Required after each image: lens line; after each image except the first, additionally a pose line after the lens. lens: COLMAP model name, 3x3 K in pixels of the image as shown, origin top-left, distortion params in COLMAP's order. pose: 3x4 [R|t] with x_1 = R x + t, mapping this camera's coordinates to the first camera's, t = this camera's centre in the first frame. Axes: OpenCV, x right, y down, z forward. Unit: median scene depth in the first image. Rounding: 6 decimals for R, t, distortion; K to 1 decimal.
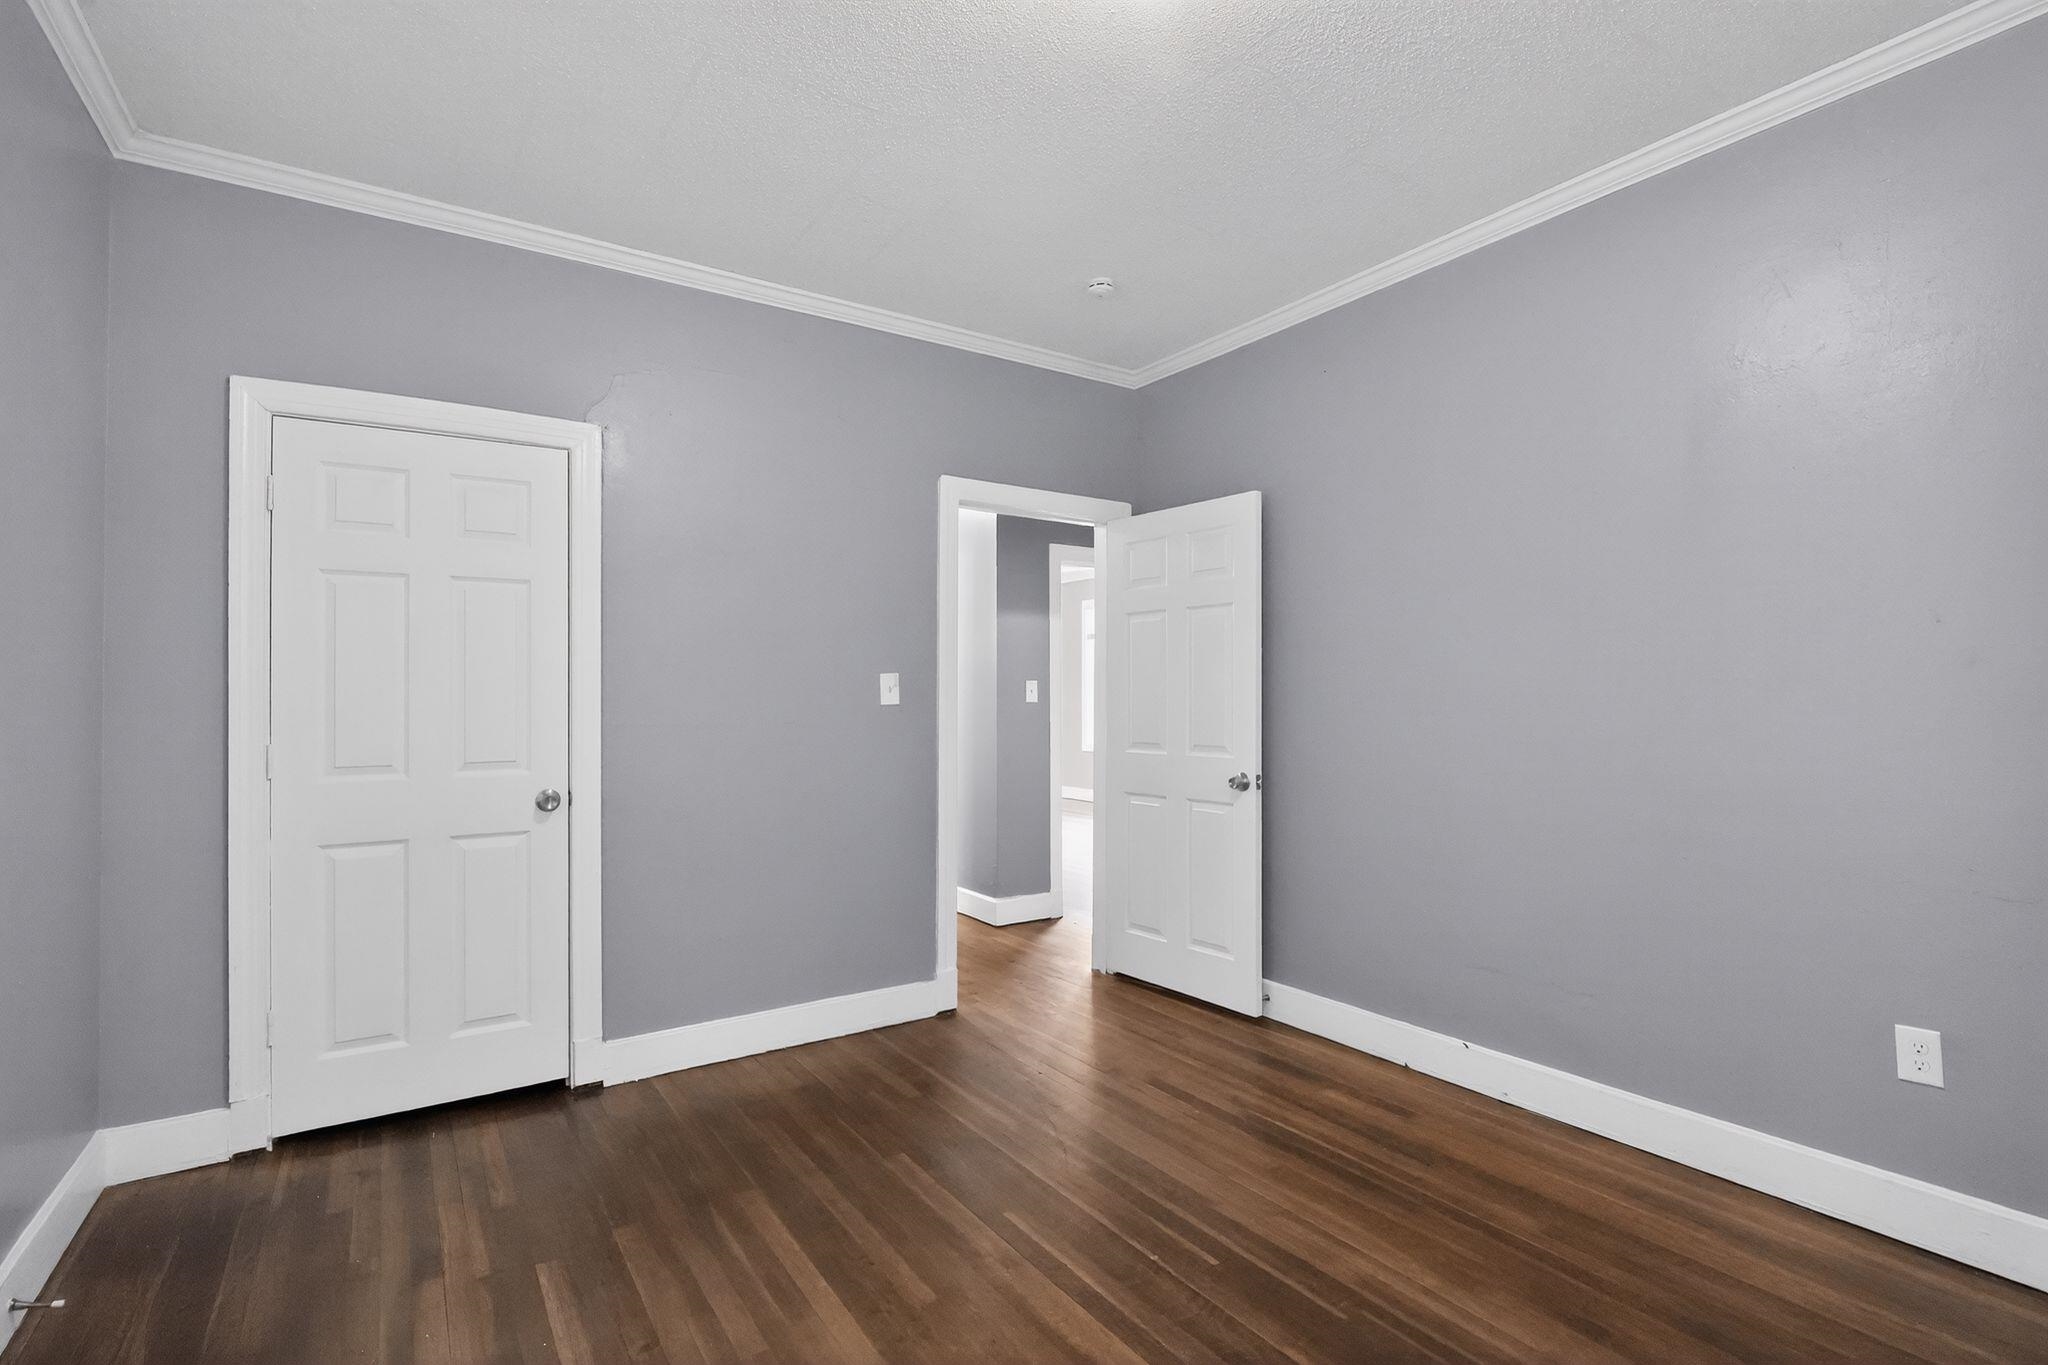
lens RADIAL K [[933.7, 0, 1017.0], [0, 933.7, 691.3], [0, 0, 1]] dist [-0.014604, 0.001039]
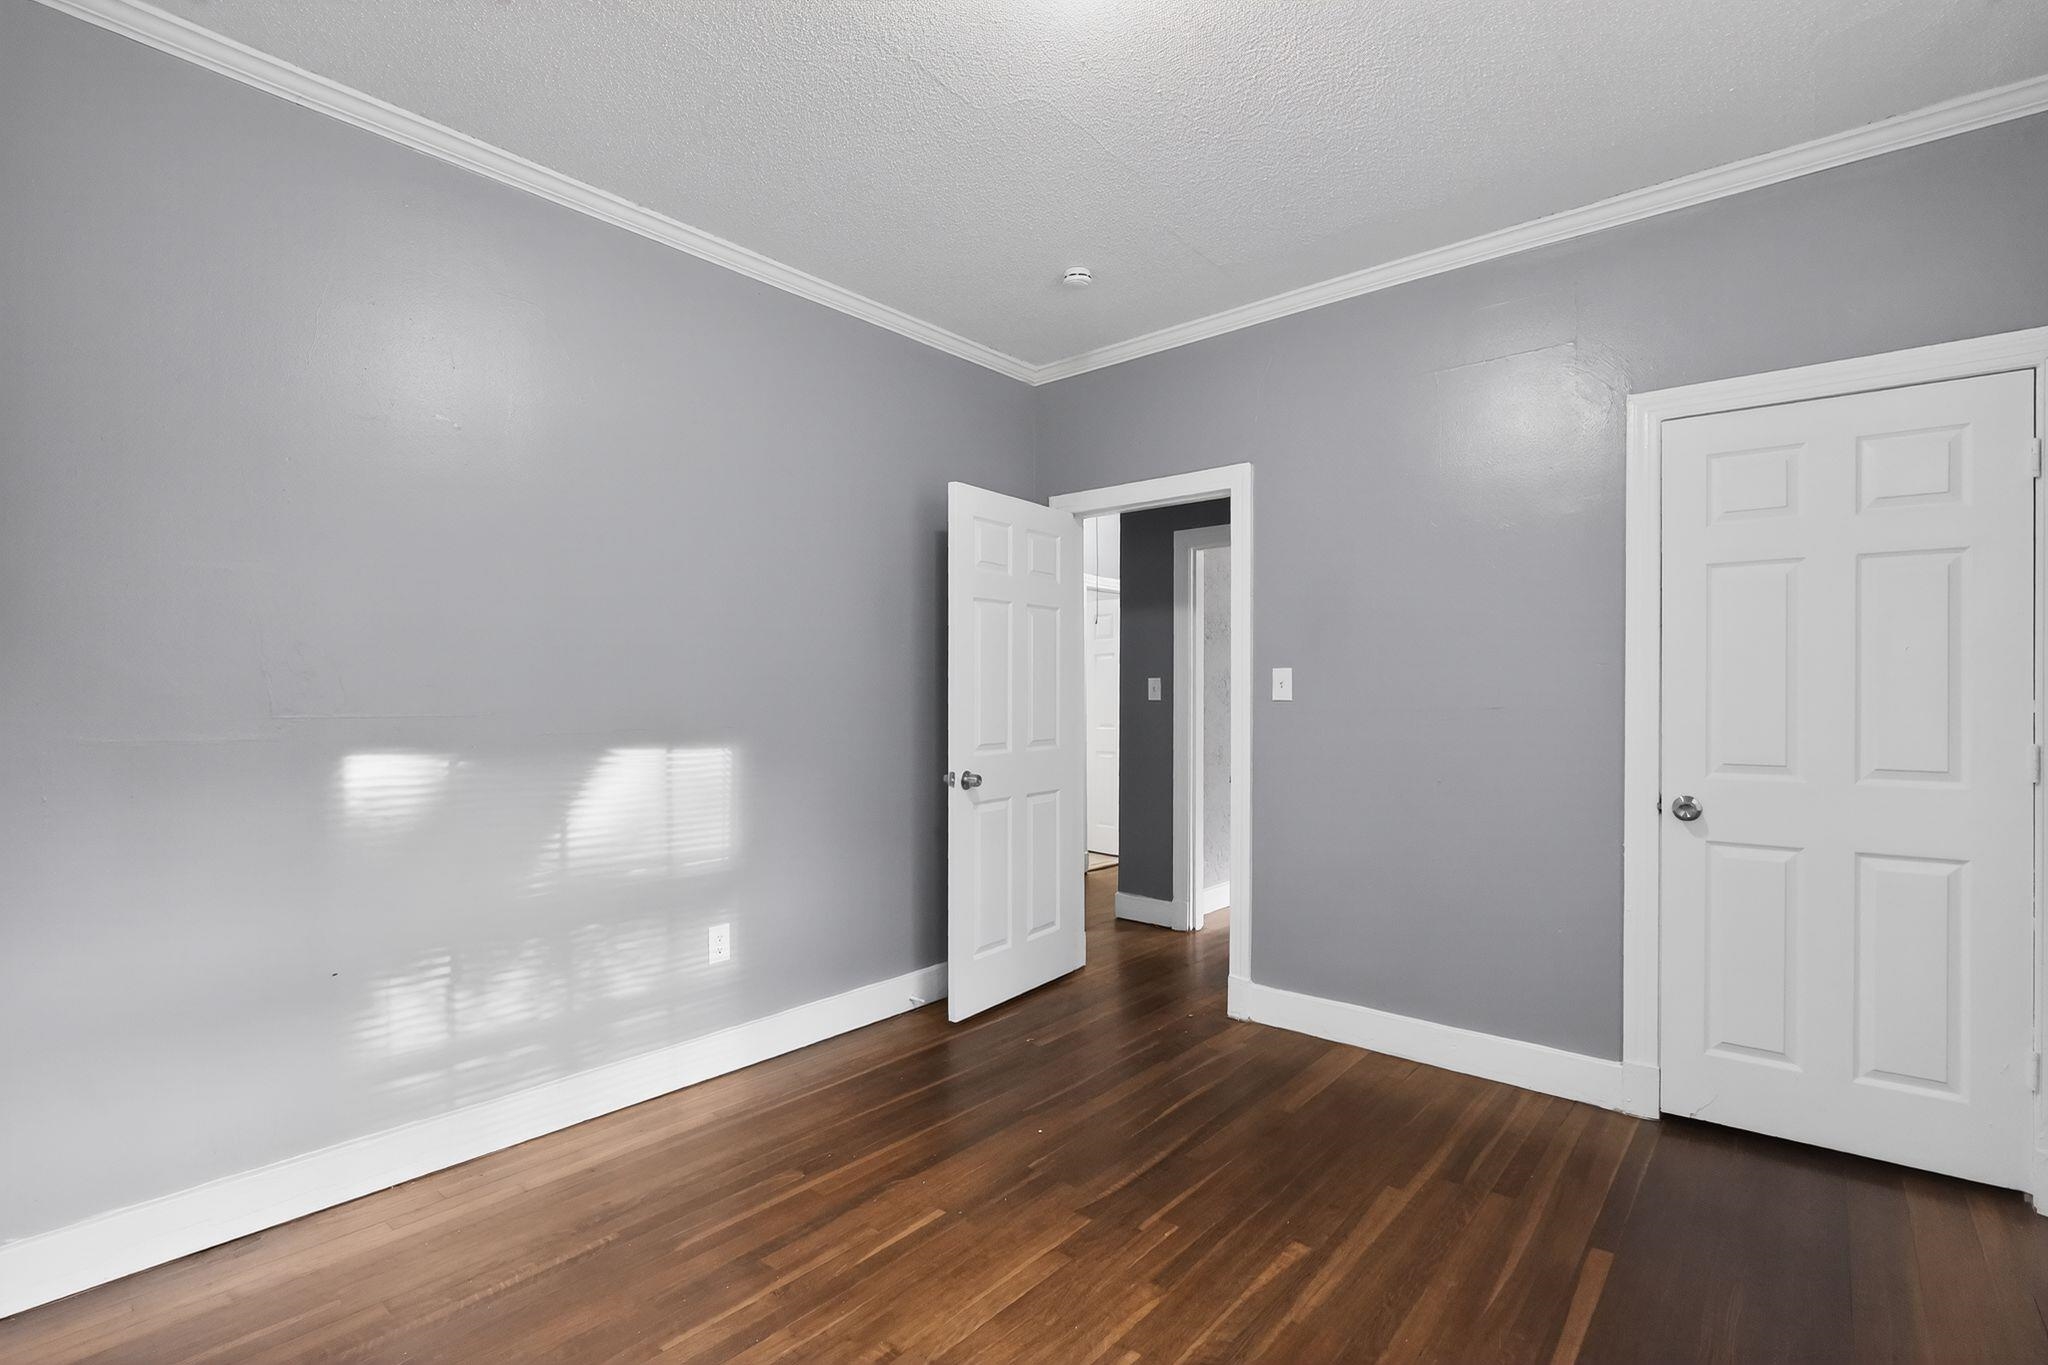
lens RADIAL K [[933.7, 0, 1017.0], [0, 933.7, 691.3], [0, 0, 1]] dist [-0.014604, 0.001039]
pose [[0.278883, 0.001821, -0.960323, 0.908032], [0.002959, 0.999992, 0.002755, -0.001055], [0.960320, -0.003610, 0.278876, 0.592328]]
